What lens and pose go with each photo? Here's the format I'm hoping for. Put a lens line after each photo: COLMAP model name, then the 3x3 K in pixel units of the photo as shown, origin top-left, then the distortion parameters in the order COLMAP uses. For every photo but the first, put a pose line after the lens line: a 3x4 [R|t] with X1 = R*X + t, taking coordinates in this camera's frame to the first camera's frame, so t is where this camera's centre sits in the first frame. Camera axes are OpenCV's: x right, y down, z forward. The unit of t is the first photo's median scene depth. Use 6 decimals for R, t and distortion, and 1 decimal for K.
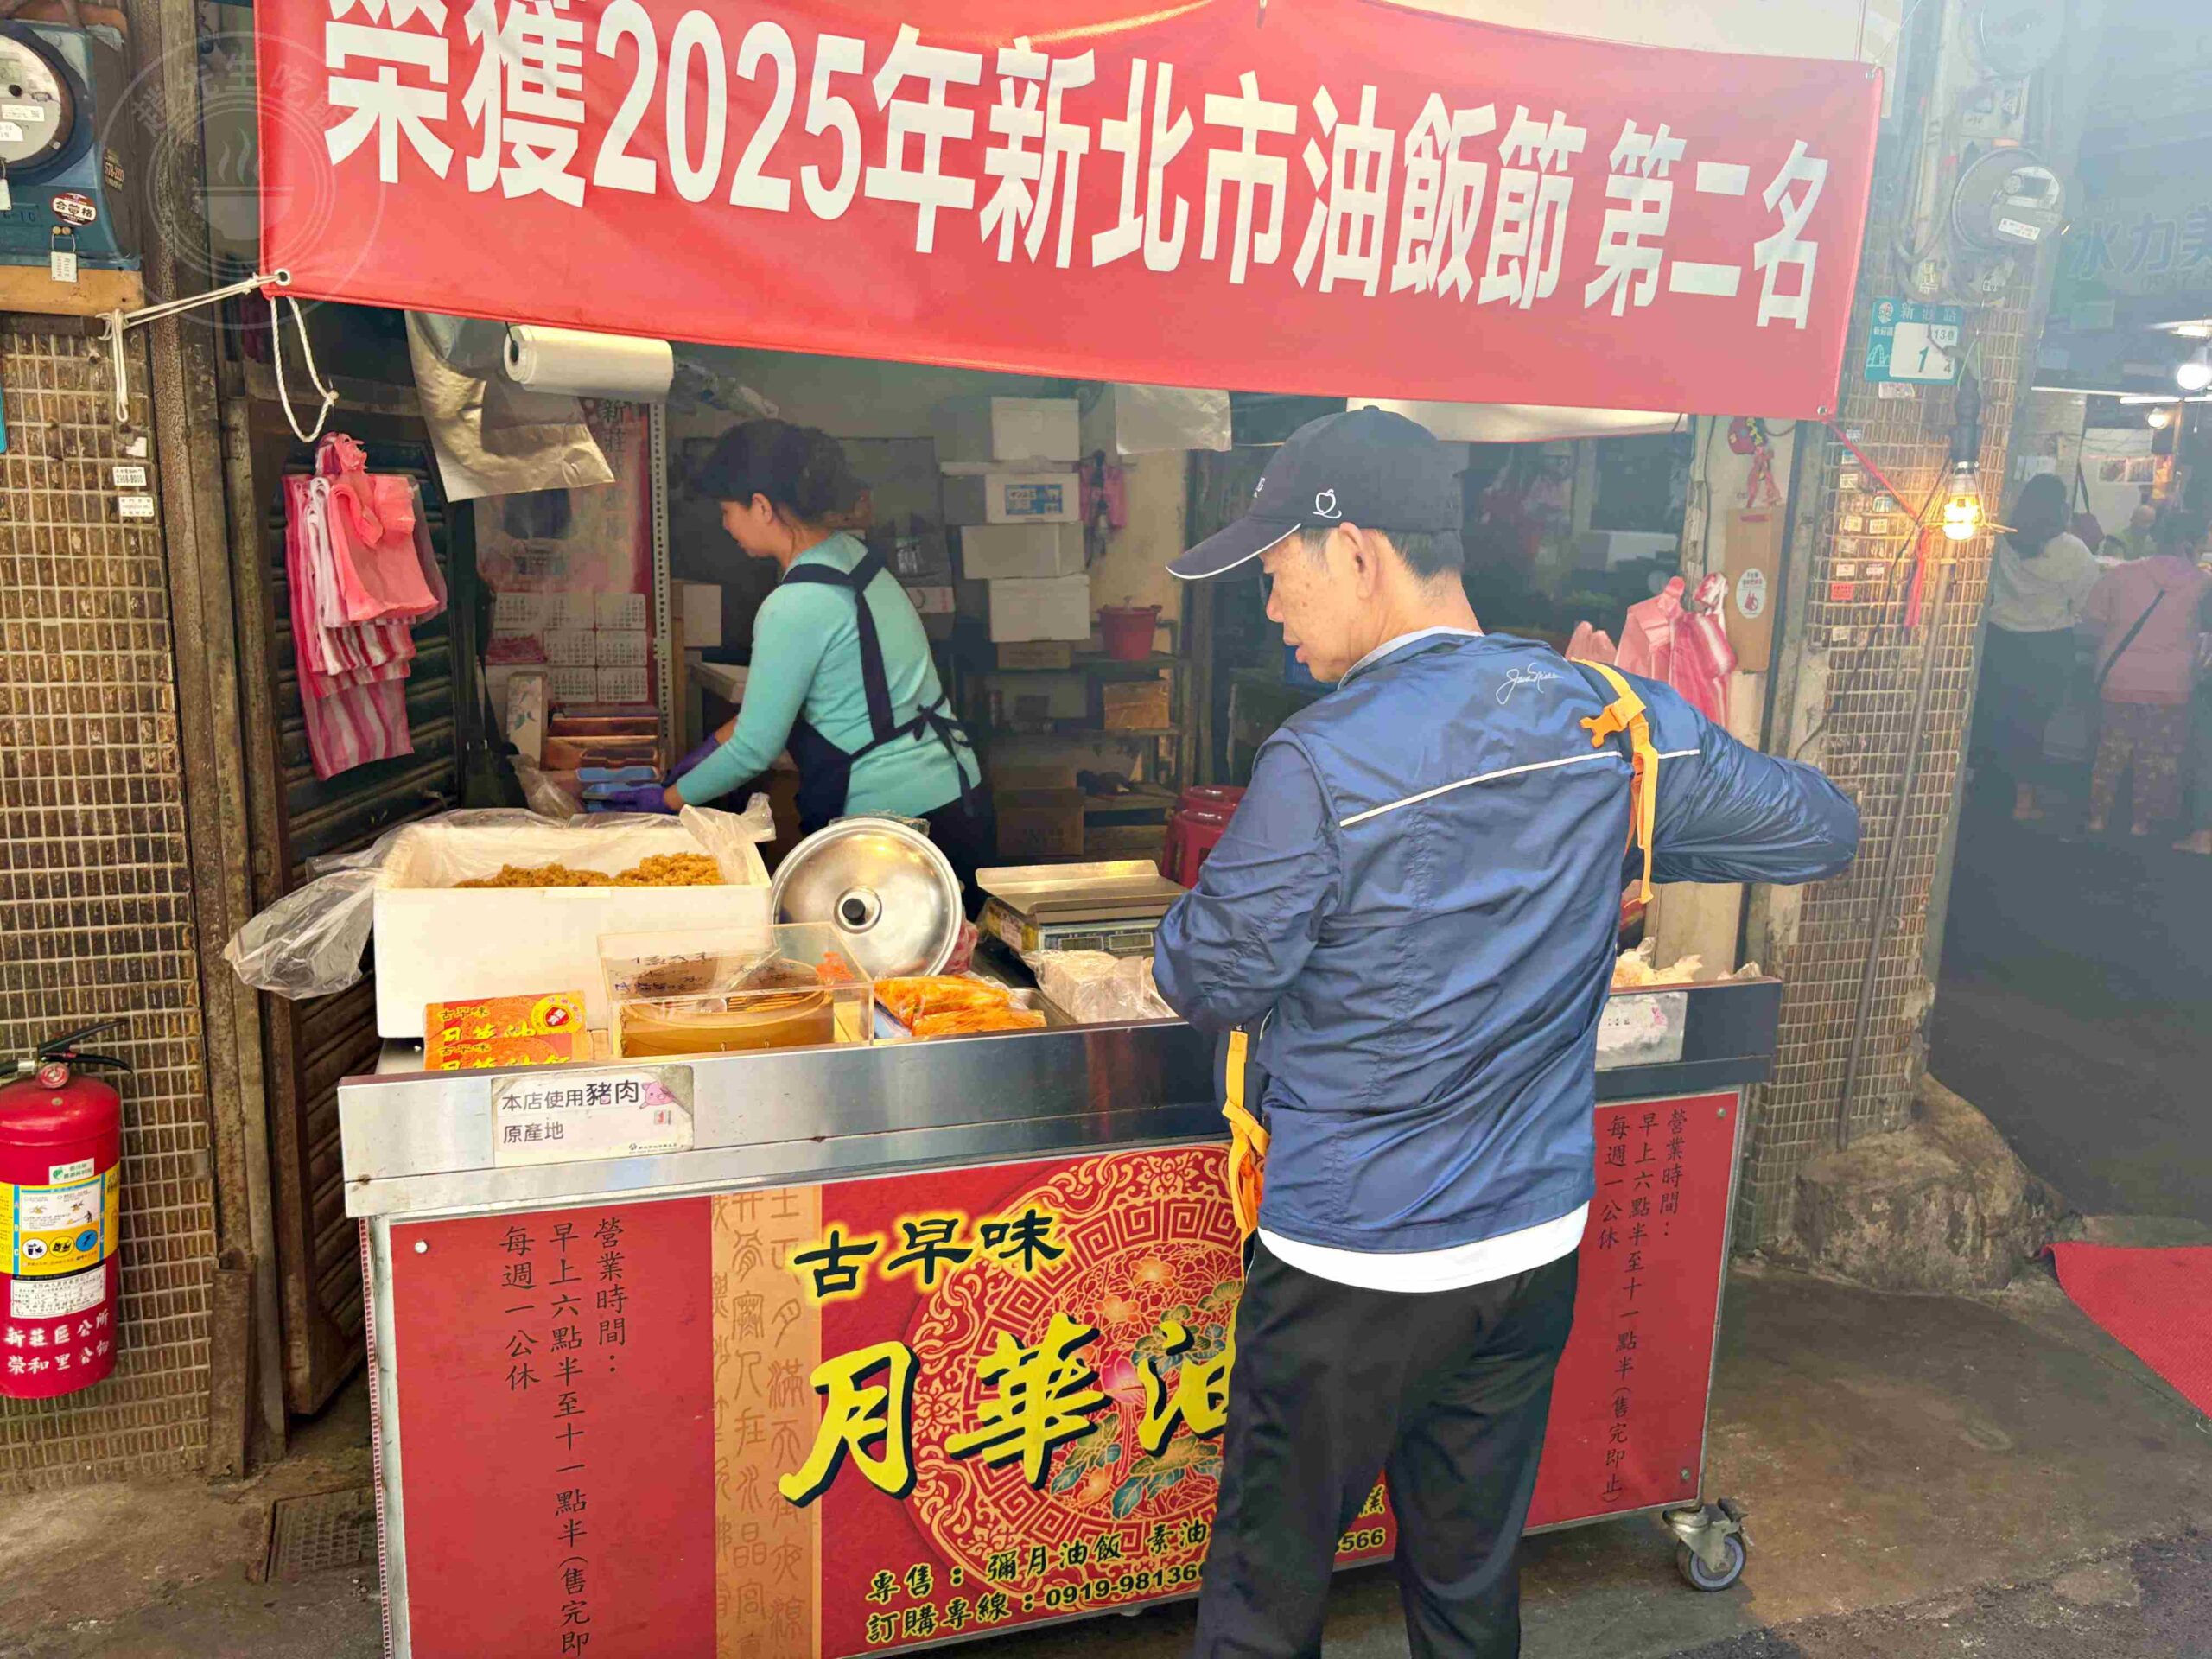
lens RADIAL K [[1662.2, 0, 1098.4], [0, 1662.2, 885.4], [0, 0, 1]] dist [0.038050, -0.044532]
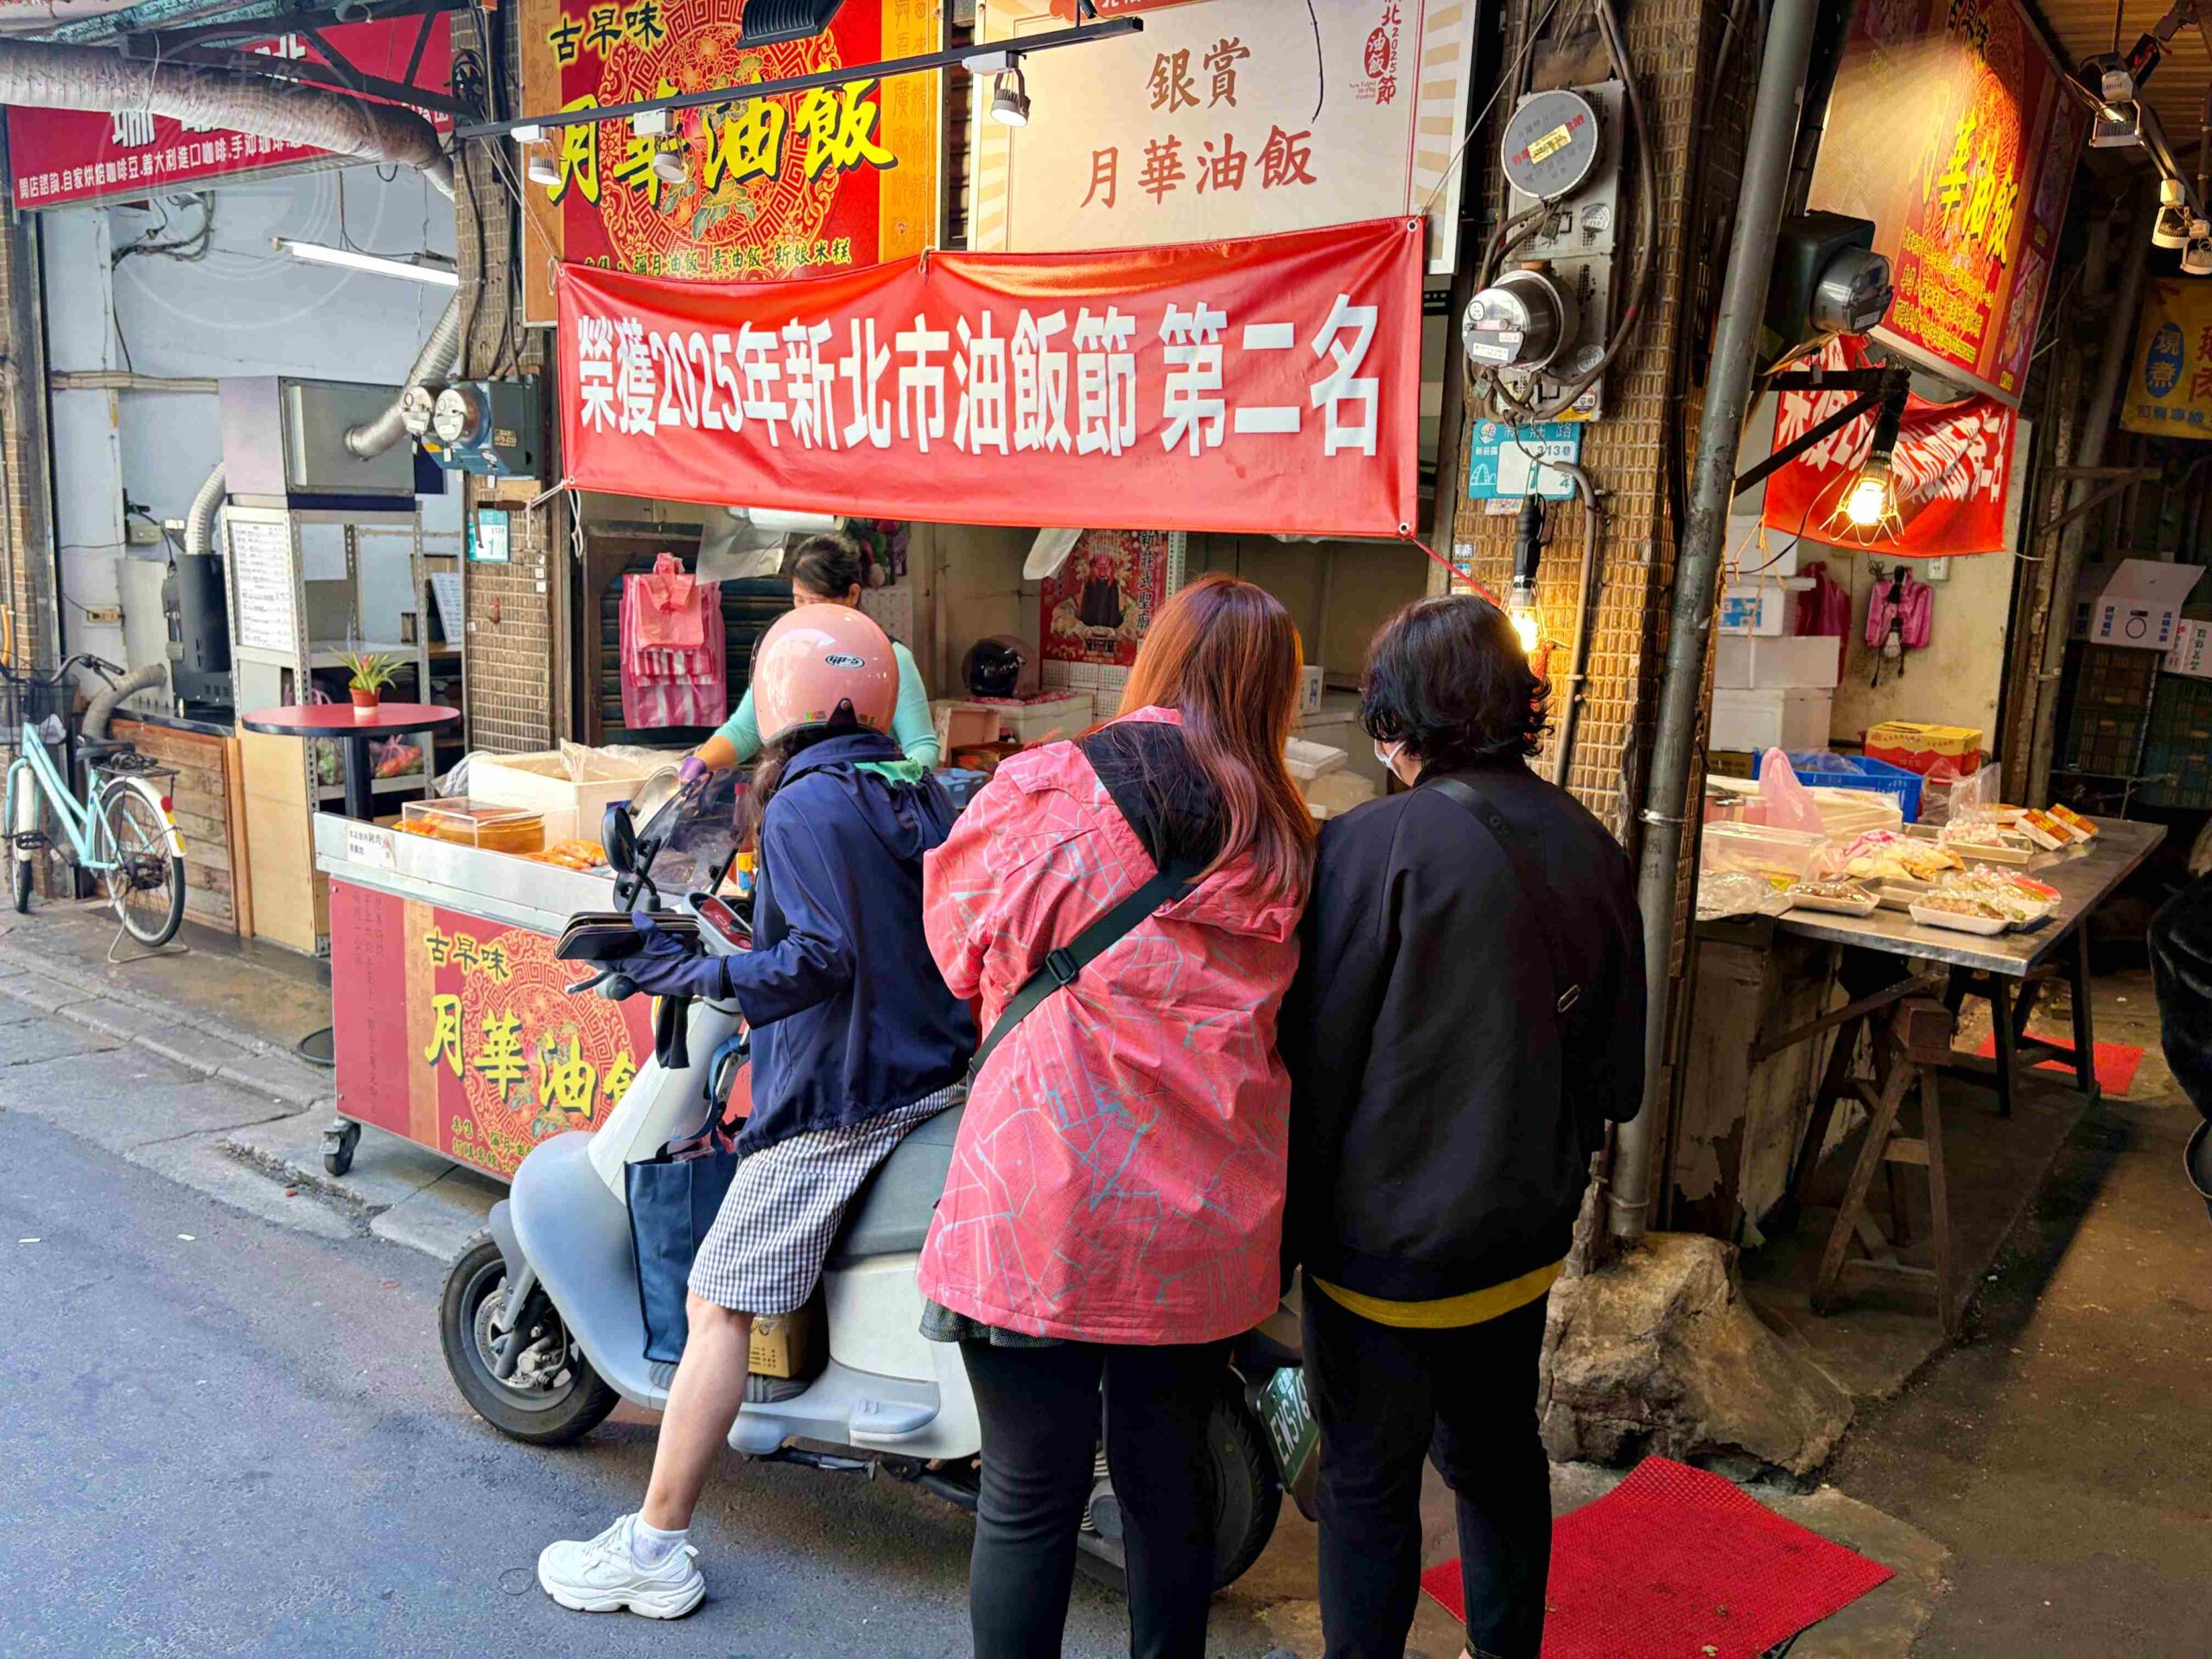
lens RADIAL K [[1662.2, 0, 1127.6], [0, 1662.2, 915.0], [0, 0, 1]] dist [0.038050, -0.044532]
pose [[0.595228, 0.166956, -0.786022, 1.372722], [-0.206574, 0.977095, 0.051110, -0.066258], [0.776551, 0.131950, 0.616083, 0.265132]]
